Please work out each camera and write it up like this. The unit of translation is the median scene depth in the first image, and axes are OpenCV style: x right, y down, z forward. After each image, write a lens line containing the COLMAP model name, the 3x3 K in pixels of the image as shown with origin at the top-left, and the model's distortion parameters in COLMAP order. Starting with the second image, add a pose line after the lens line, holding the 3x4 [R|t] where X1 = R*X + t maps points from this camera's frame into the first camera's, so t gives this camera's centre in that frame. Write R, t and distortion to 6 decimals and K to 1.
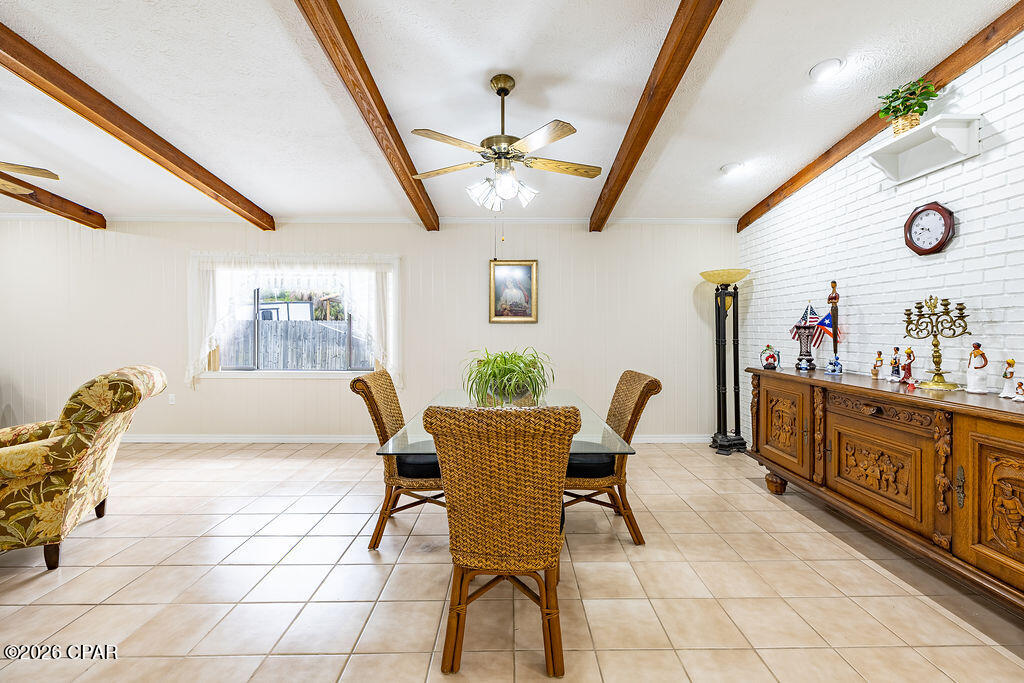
lens RADIAL K [[427.2, 0, 517.6], [0, 427.2, 327.7], [0, 0, 1]] dist [0.000320, 0.000002]
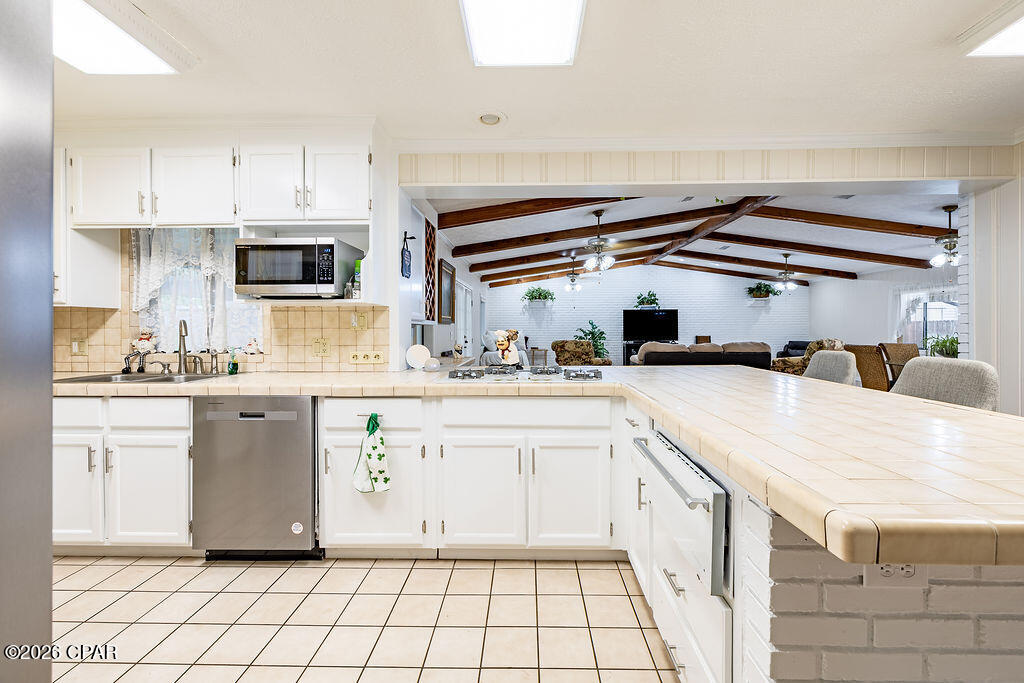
lens RADIAL K [[427.2, 0, 519.2], [0, 427.2, 332.6], [0, 0, 1]] dist [0.000320, 0.000002]
pose [[-0.037979, 0.006835, -0.999255, 1.785239], [0.003200, 0.999972, 0.006719, 0.020092], [0.999273, -0.002942, -0.038000, -0.859594]]
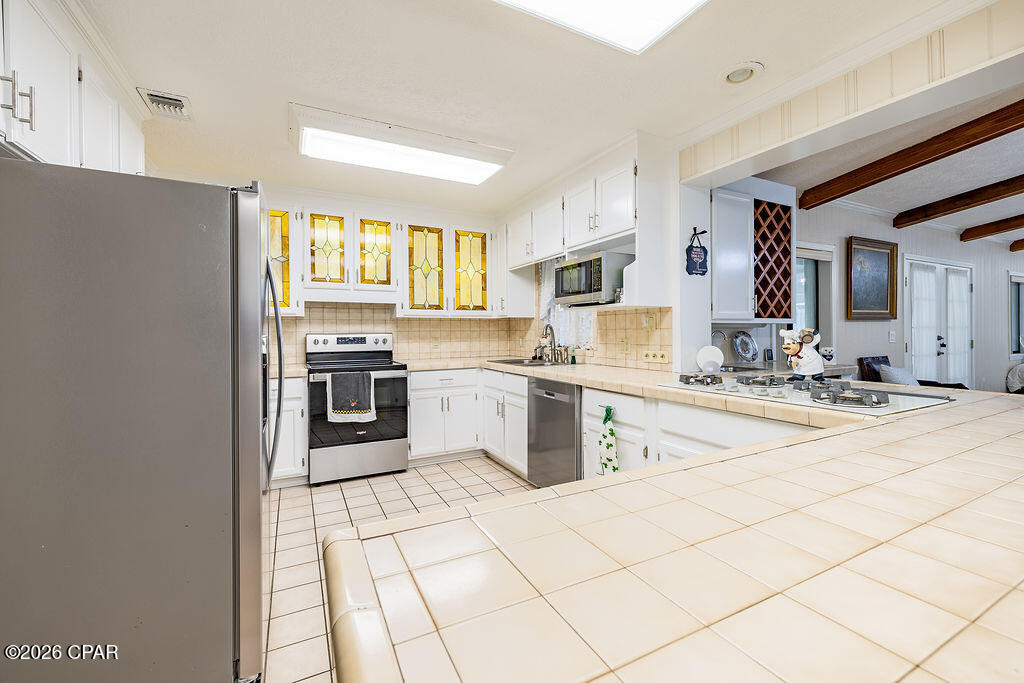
lens RADIAL K [[427.2, 0, 517.8], [0, 427.2, 332.5], [0, 0, 1]] dist [0.000320, 0.000002]
pose [[-0.892277, 0.008992, -0.451399, 1.599186], [0.009446, 0.999955, 0.001248, 0.020206], [0.451390, -0.003150, -0.892321, -0.517730]]
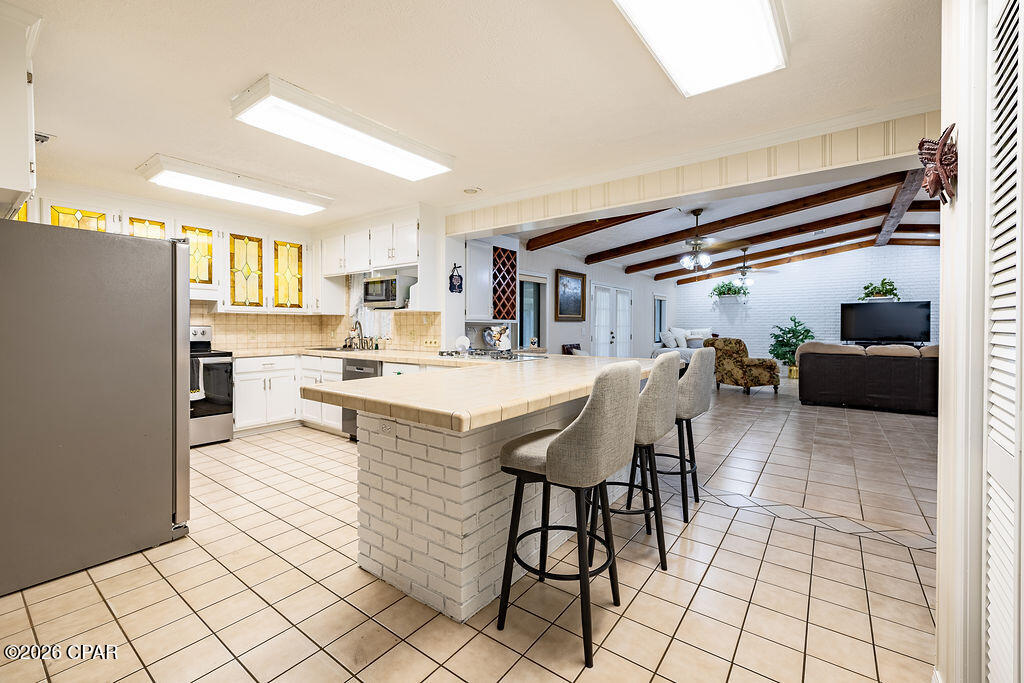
lens RADIAL K [[427.2, 0, 518.6], [0, 427.2, 333.1], [0, 0, 1]] dist [0.000320, 0.000002]
pose [[-0.605656, 0.011380, -0.795645, 1.892318], [-0.001957, 0.999873, 0.015791, 0.019539], [0.795724, 0.011121, -0.605557, -0.092474]]
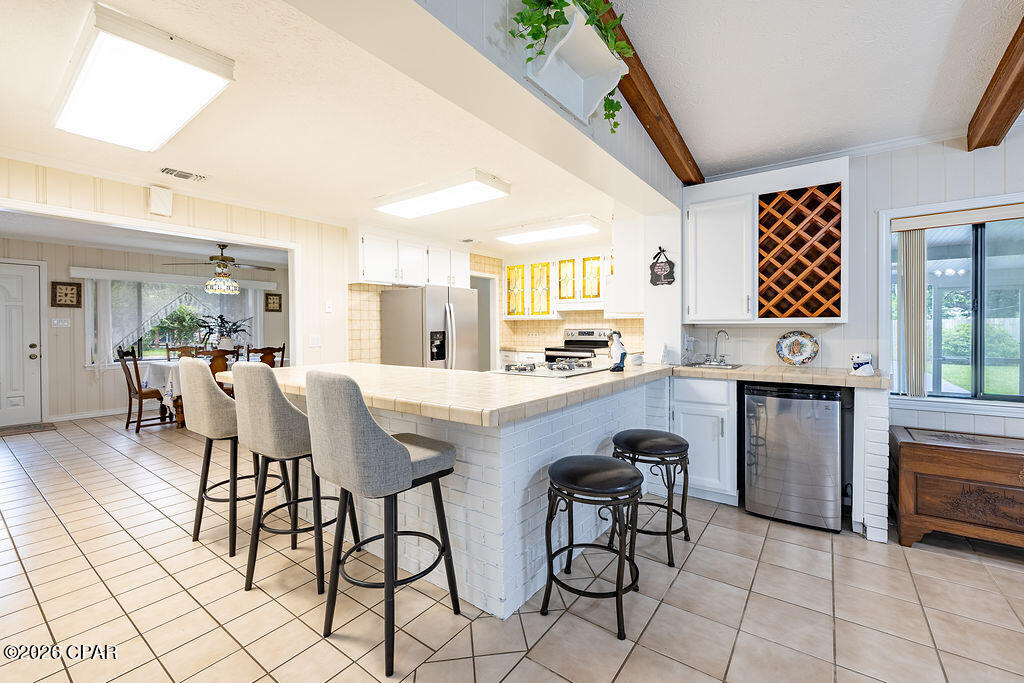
lens RADIAL K [[427.2, 0, 517.1], [0, 427.2, 333.8], [0, 0, 1]] dist [0.000320, 0.000002]
pose [[-0.799732, -0.004668, 0.600339, 0.510590], [0.004890, 0.999886, 0.014290, 0.011757], [-0.600337, 0.014364, -0.799618, -0.049507]]
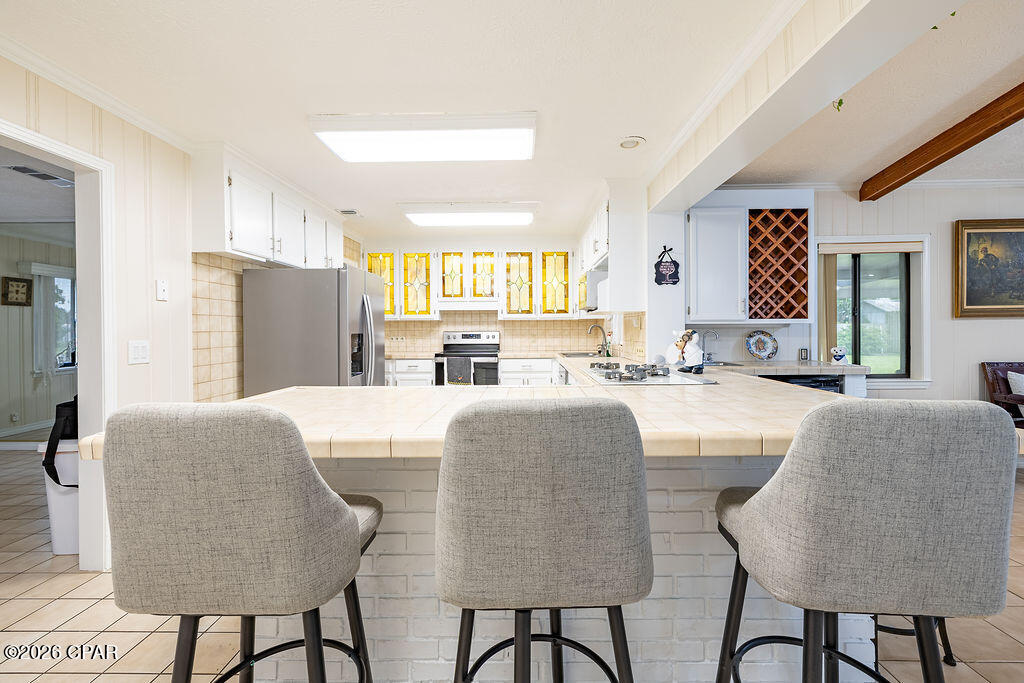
lens RADIAL K [[427.2, 0, 517.8], [0, 427.2, 333.4], [0, 0, 1]] dist [0.000320, 0.000002]
pose [[-0.999425, 0.006823, 0.033214, 1.208247], [0.007012, 0.999960, 0.005575, 0.019609], [-0.033175, 0.005805, -0.999433, -0.050981]]
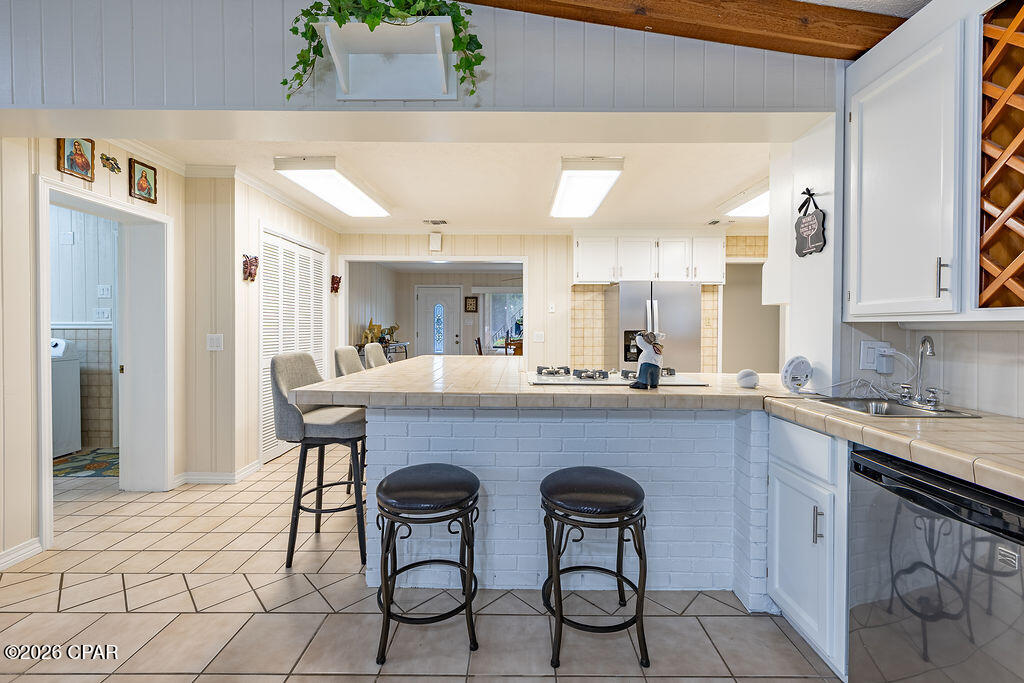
lens RADIAL K [[427.2, 0, 515.2], [0, 427.2, 333.0], [0, 0, 1]] dist [0.000320, 0.000002]
pose [[0.022564, -0.014499, 0.999640, 0.236131], [-0.005555, 0.999878, 0.014628, 0.012799], [-0.999730, -0.005883, 0.022481, -0.725996]]
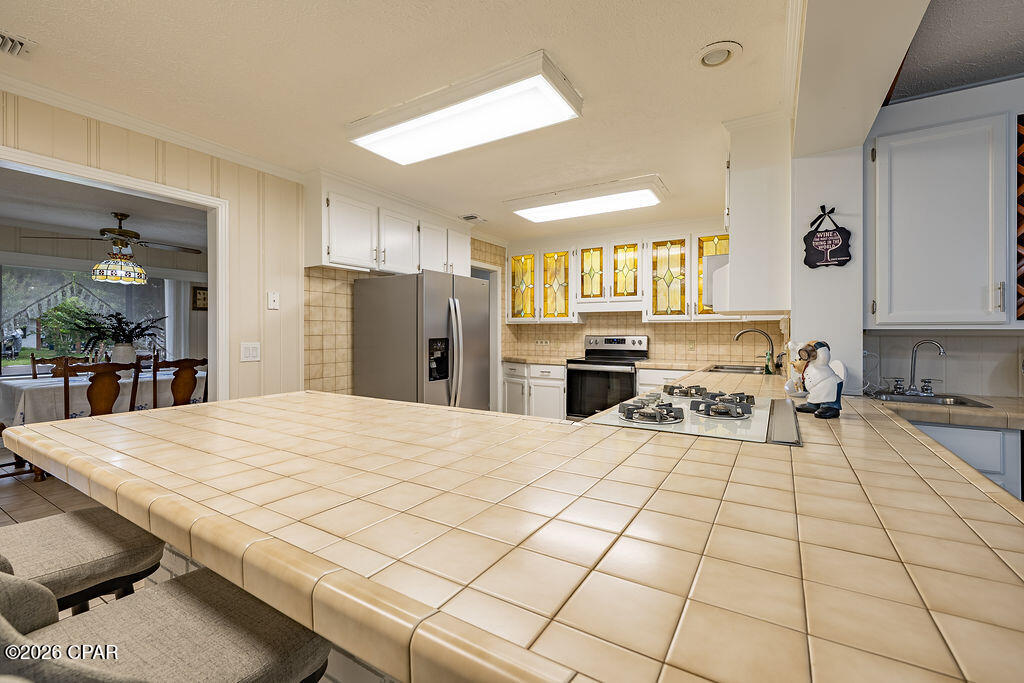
lens RADIAL K [[427.2, 0, 517.7], [0, 427.2, 333.1], [0, 0, 1]] dist [0.000320, 0.000002]
pose [[-0.848775, -0.001019, 0.528753, 0.925545], [-0.001107, 0.999999, 0.000151, 0.010752], [-0.528753, -0.000457, -0.848776, -0.304986]]
